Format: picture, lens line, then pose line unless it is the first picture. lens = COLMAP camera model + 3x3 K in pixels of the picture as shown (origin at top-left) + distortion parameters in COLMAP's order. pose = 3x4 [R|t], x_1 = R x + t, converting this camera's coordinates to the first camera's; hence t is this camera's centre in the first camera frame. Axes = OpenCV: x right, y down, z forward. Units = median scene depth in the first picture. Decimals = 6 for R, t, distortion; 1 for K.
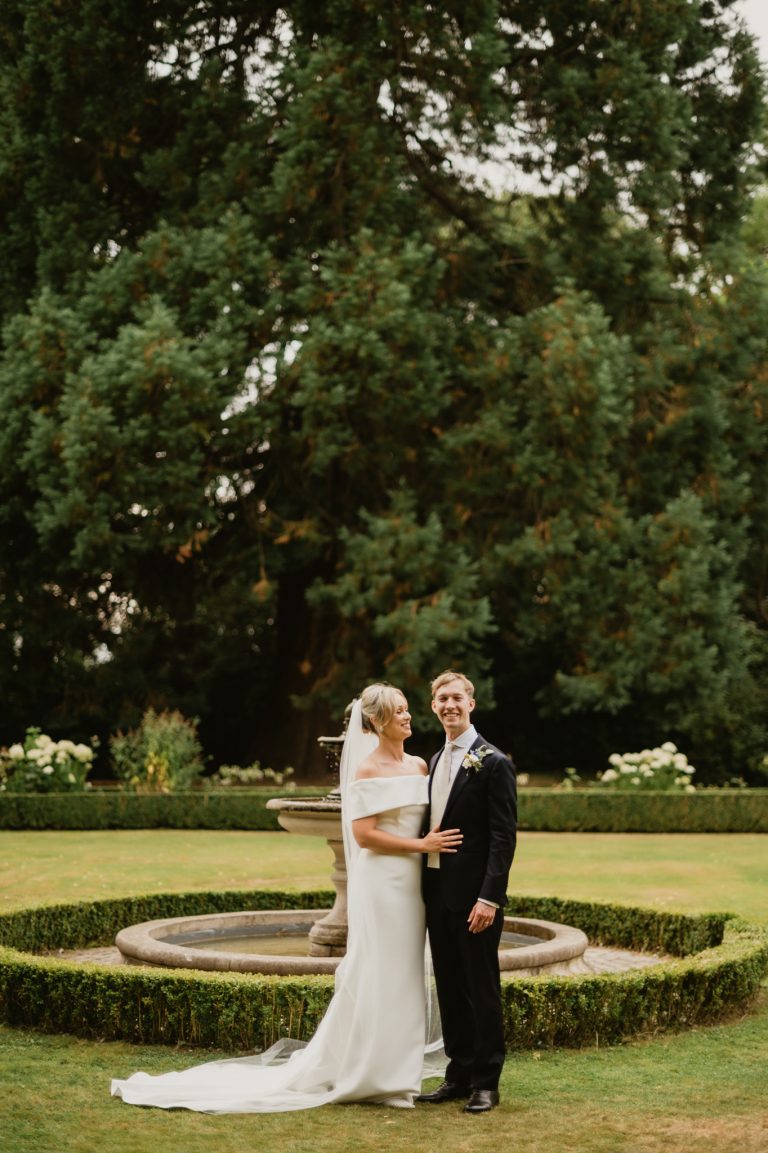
lens RADIAL K [[1756.3, 0, 384.0], [0, 1756.3, 576.5], [0, 0, 1]] dist [-0.037227, -0.135696]
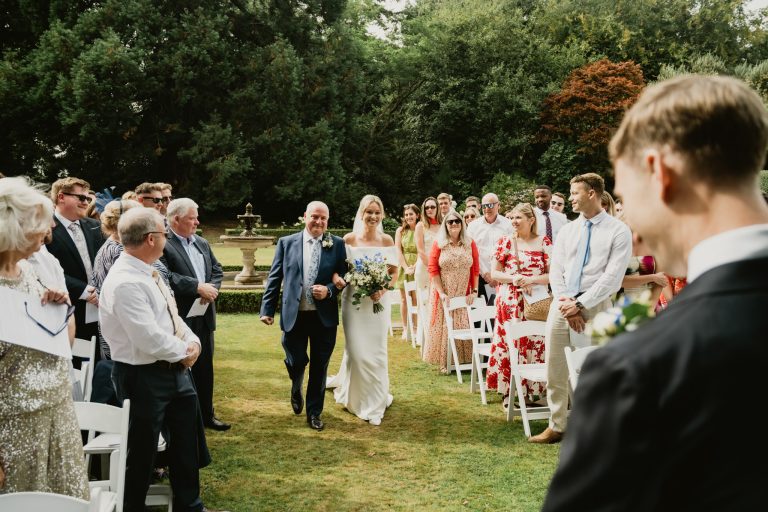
lens RADIAL K [[1169.9, 0, 384.0], [0, 1169.9, 256.0], [0, 0, 1]] dist [-0.037227, -0.135696]
pose [[0.929714, -0.016223, 0.367925, -0.394093], [-0.041942, 0.987865, 0.149542, -0.109815], [-0.365886, -0.154463, 0.917752, -0.694030]]
